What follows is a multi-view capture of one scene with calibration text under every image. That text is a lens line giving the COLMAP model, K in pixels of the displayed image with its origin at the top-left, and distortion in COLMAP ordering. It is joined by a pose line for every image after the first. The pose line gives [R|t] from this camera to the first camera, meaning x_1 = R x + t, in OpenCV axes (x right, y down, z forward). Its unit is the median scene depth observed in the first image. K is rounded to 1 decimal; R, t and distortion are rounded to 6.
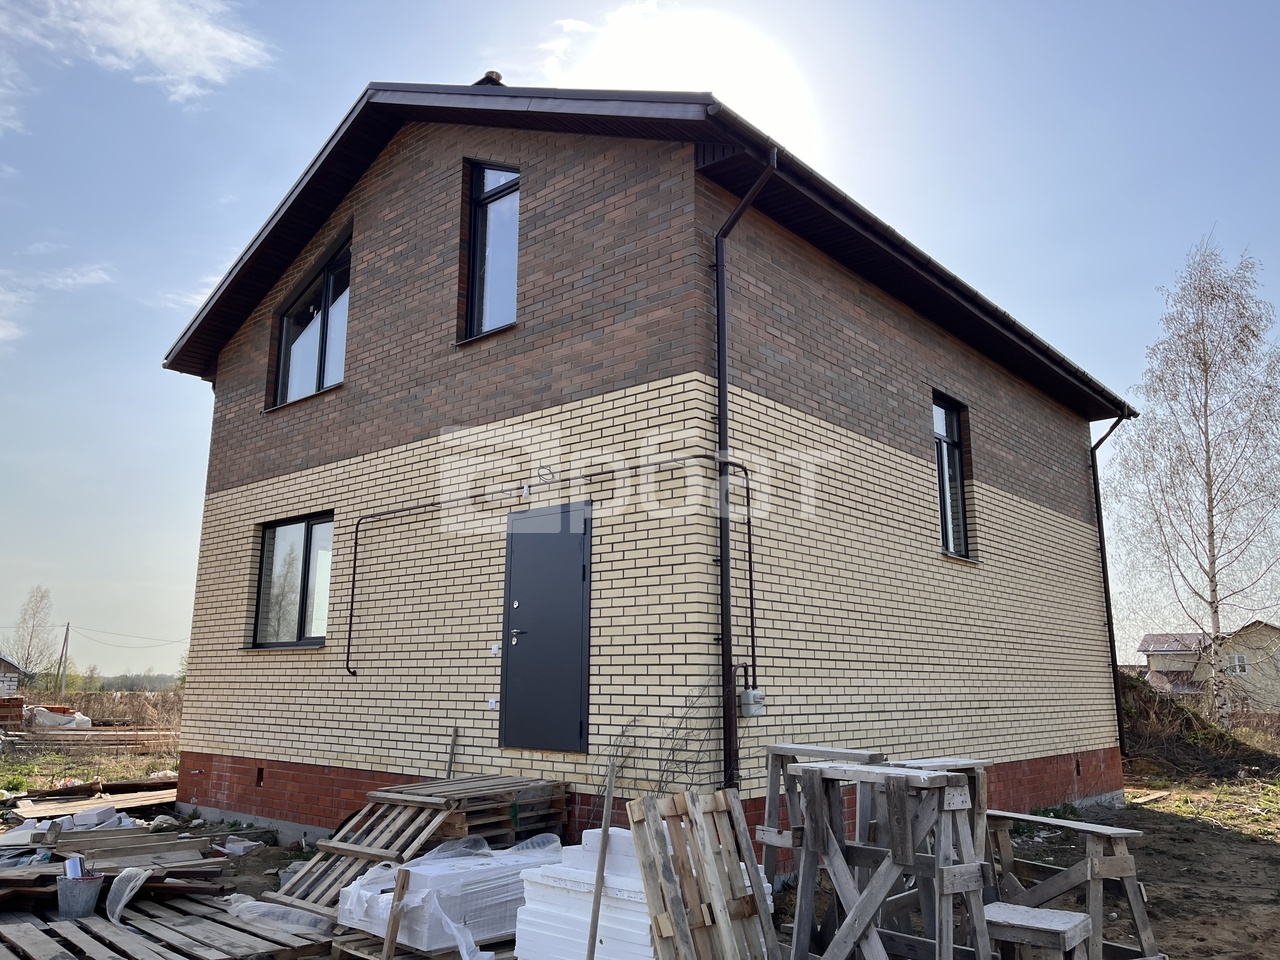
lens RADIAL K [[966.1, 0, 633.6], [0, 966.1, 462.0], [0, 0, 1]] dist [0.055429, -0.085264]
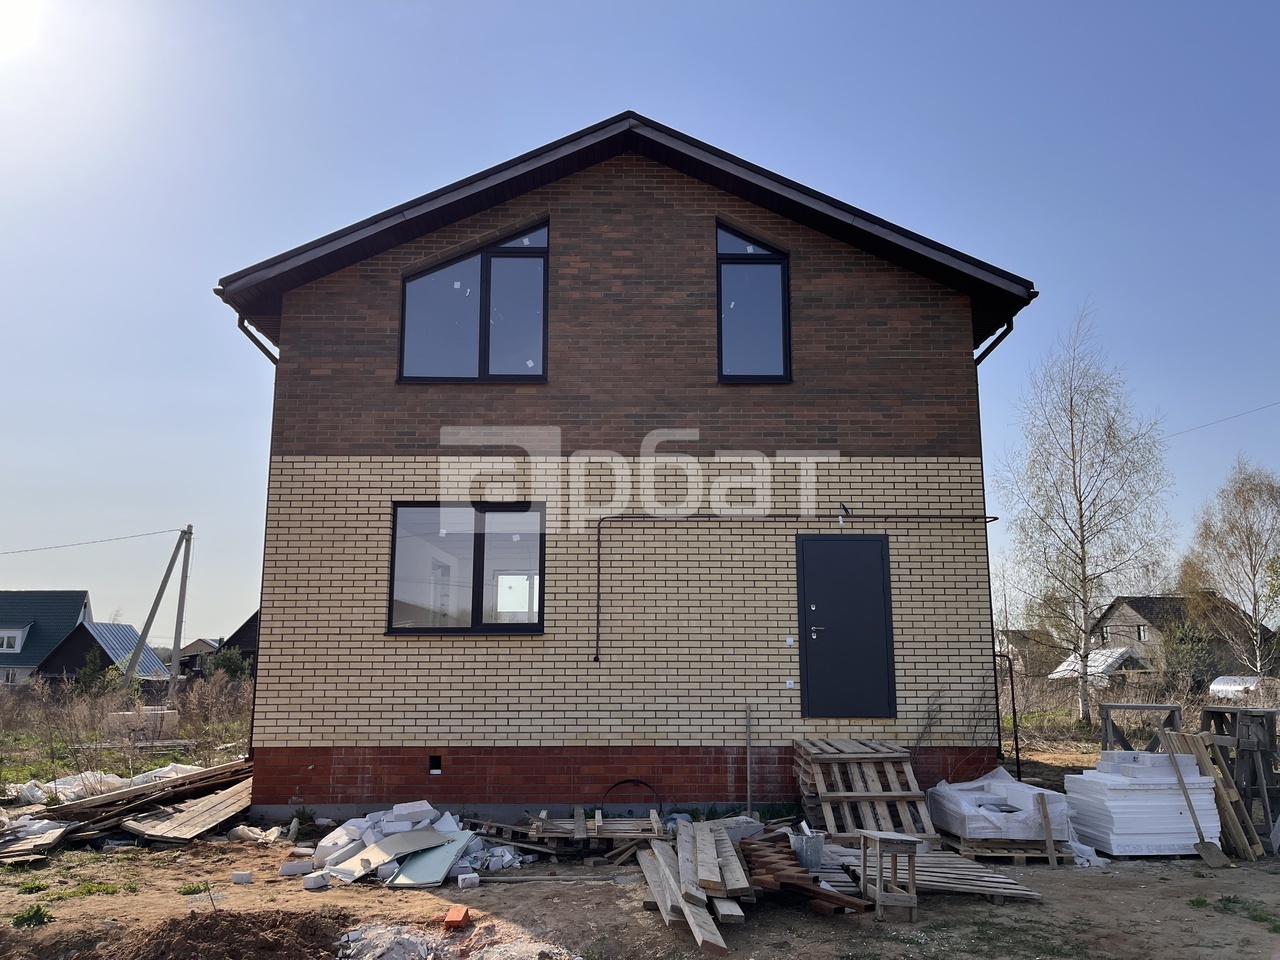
lens RADIAL K [[968.8, 0, 640.0], [0, 968.8, 480.0], [0, 0, 1]] dist [0.040567, -0.004011]
pose [[0.746268, 0.119652, 0.654803, -1.118832], [-0.143313, 0.989523, -0.017484, 0.034918], [-0.650035, -0.080794, 0.755597, 0.186423]]
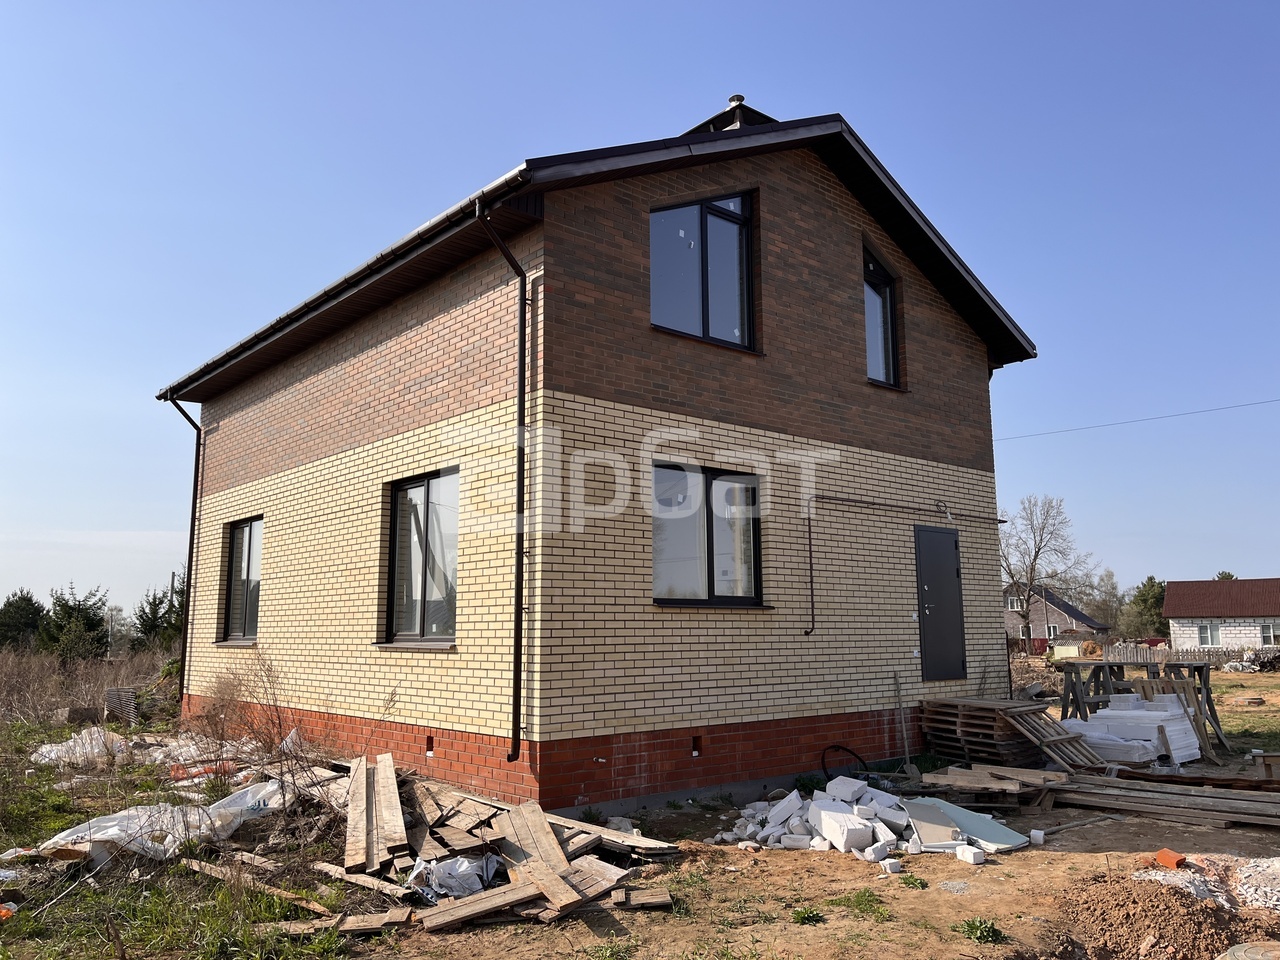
lens RADIAL K [[966.1, 0, 633.6], [0, 966.1, 462.0], [0, 0, 1]] dist [0.055429, -0.085264]
pose [[0.145623, 0.162046, 0.975979, -1.641645], [-0.211569, 0.968775, -0.129283, 0.241784], [-0.966453, -0.187661, 0.175360, 1.173708]]
